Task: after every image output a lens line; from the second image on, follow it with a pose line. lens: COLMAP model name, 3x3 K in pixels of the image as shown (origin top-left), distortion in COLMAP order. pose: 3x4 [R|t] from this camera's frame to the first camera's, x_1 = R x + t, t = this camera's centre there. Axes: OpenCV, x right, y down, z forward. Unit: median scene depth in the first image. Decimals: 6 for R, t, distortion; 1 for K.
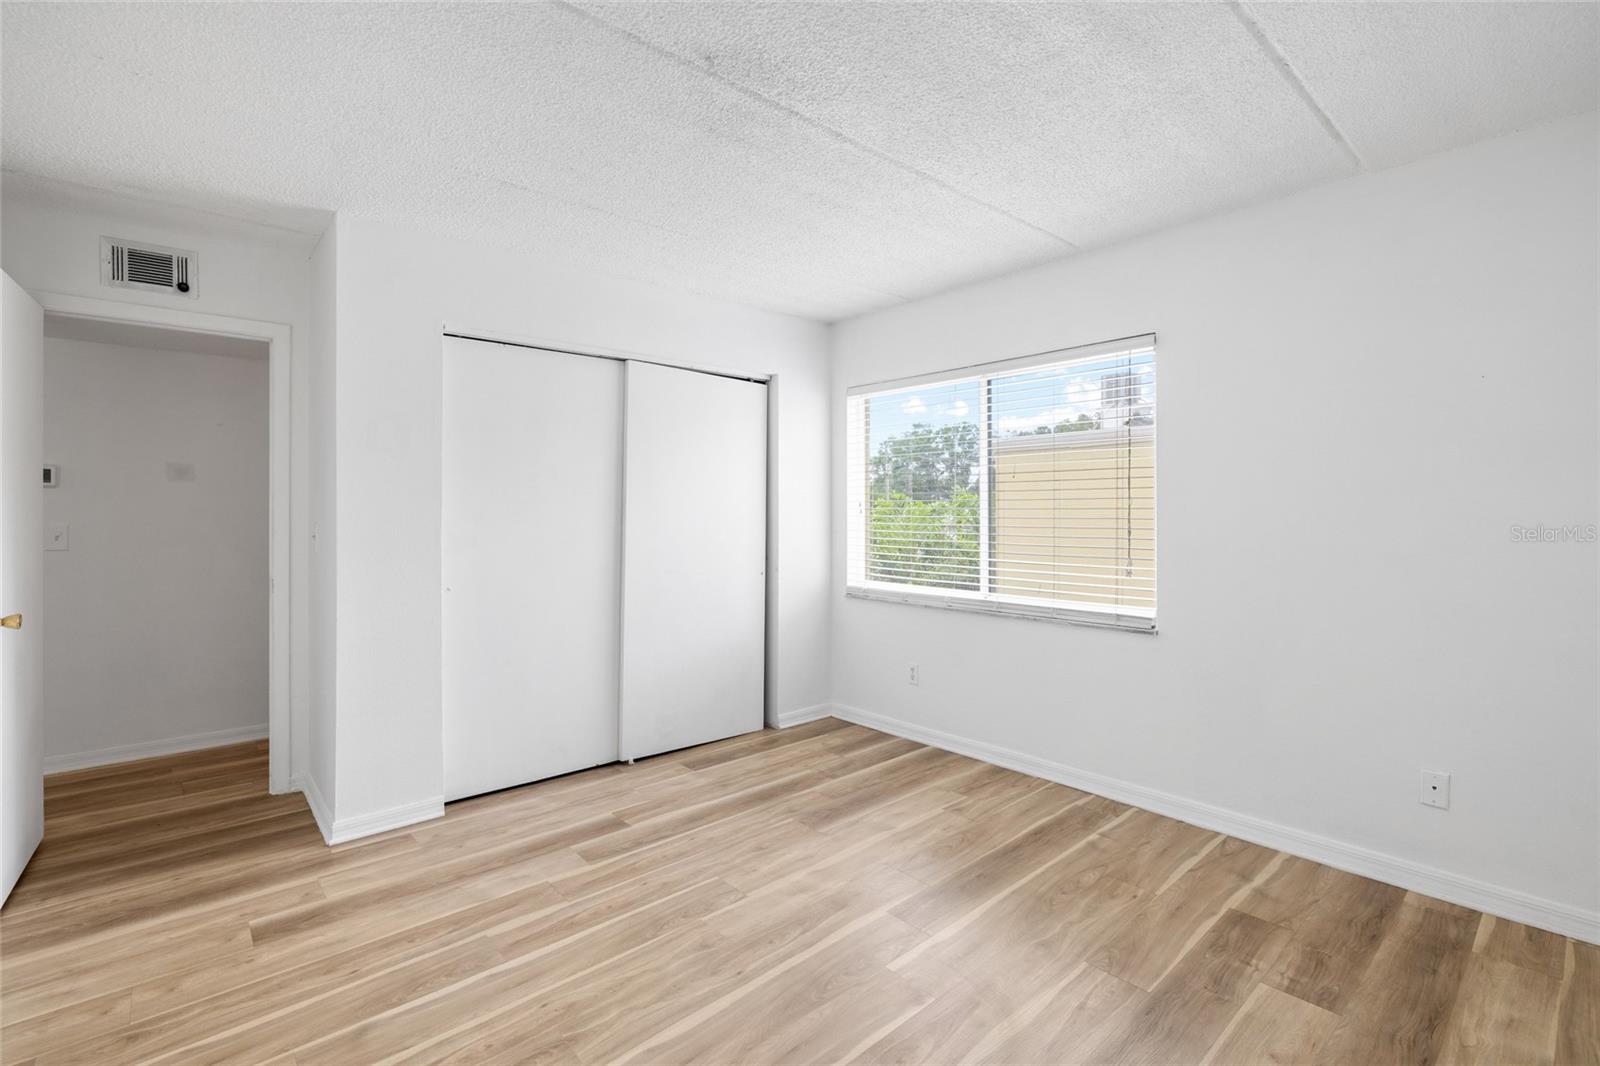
lens RADIAL K [[717.4, 0, 795.3], [0, 717.4, 522.0], [0, 0, 1]] dist [-0.008051, 0.001339]
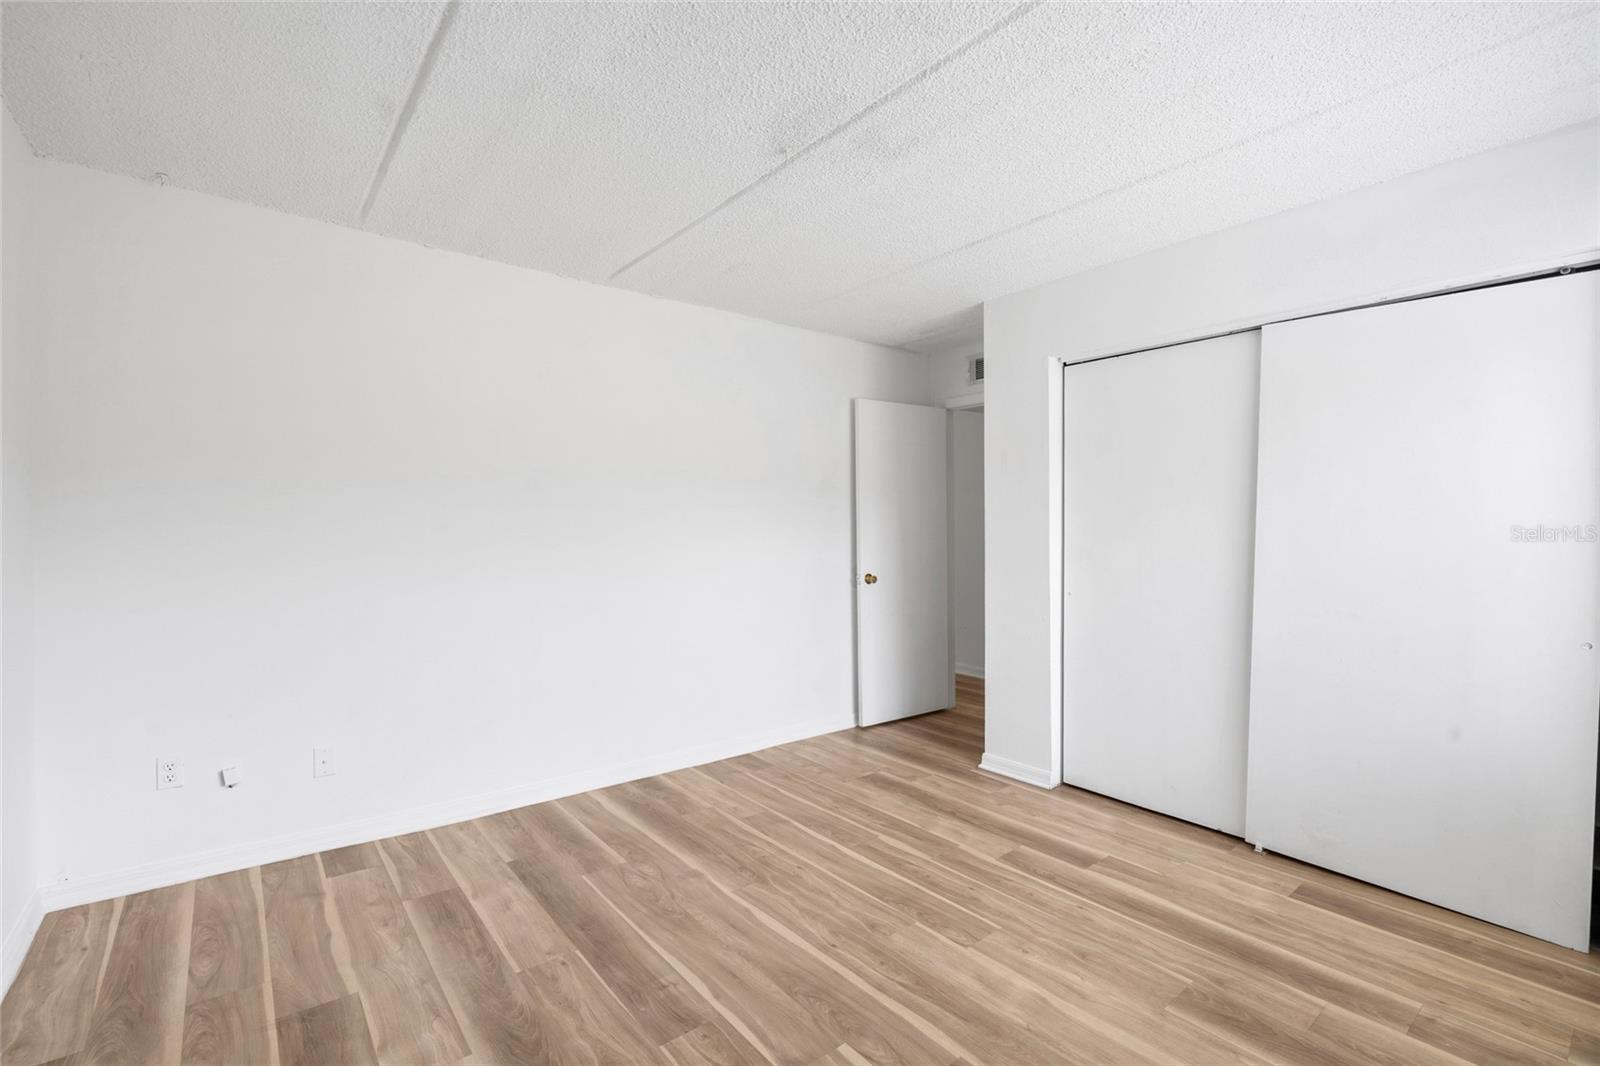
lens RADIAL K [[717.4, 0, 806.4], [0, 717.4, 531.5], [0, 0, 1]] dist [-0.008051, 0.001339]
pose [[-0.037552, 0.011717, -0.999226, 0.717149], [-0.012971, 0.999841, 0.012211, -0.011510], [0.999210, 0.013419, -0.037394, 0.702906]]
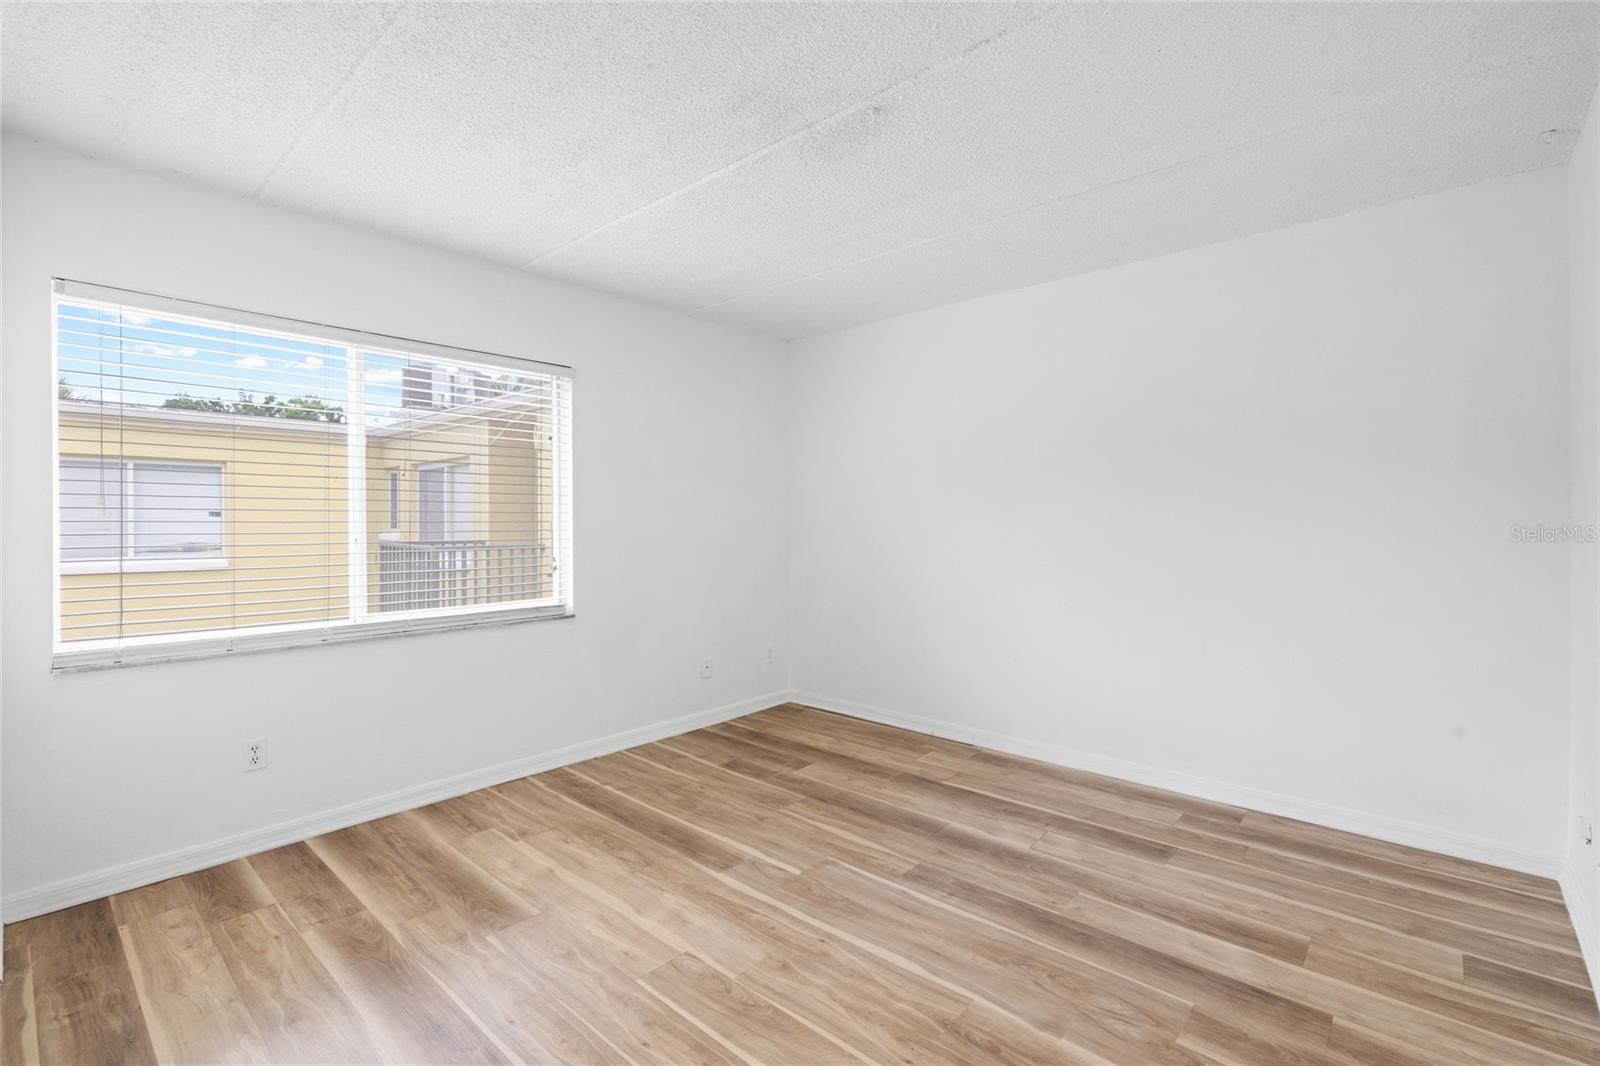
lens RADIAL K [[717.4, 0, 803.5], [0, 717.4, 520.5], [0, 0, 1]] dist [-0.008051, 0.001339]
pose [[-0.124066, 0.000621, 0.992274, -0.812449], [0.012940, 0.999916, 0.000992, -0.002768], [-0.992190, 0.012964, -0.124063, 0.818483]]
